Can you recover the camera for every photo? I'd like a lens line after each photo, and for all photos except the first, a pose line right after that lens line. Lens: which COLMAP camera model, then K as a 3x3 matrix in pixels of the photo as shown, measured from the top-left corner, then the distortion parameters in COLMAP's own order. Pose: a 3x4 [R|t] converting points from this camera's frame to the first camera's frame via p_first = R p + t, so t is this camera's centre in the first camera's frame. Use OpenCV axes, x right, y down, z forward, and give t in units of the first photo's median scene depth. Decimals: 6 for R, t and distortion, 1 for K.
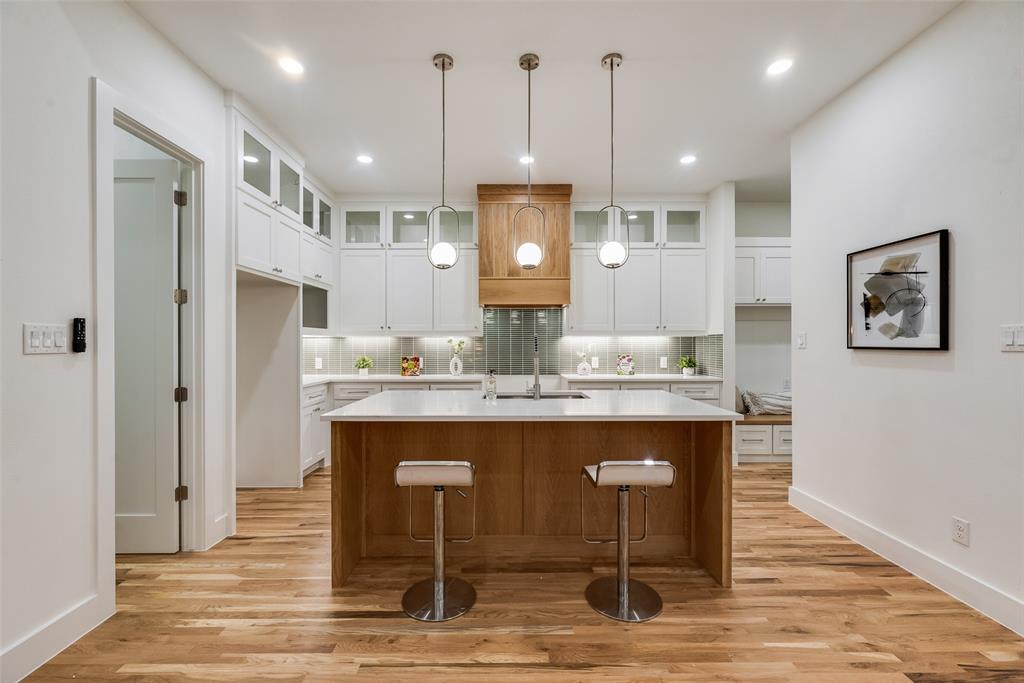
lens RADIAL K [[432.9, 0, 509.7], [0, 432.9, 343.7], [0, 0, 1]] dist [-0.001119, -0.000305]
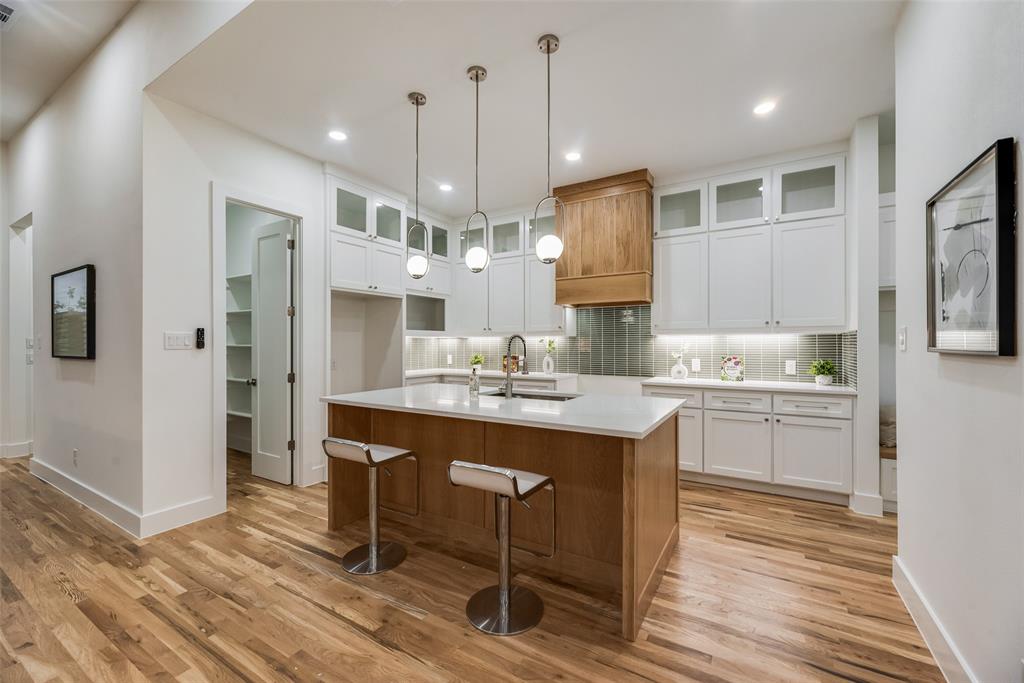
lens RADIAL K [[418.7, 0, 515.1], [0, 418.7, 342.4], [0, 0, 1]] dist [-0.000311, -0.000136]
pose [[0.854380, -0.000838, -0.519648, 0.585591], [-0.000226, 0.999998, -0.001985, -0.000561], [0.519649, 0.001813, 0.854378, 0.166084]]
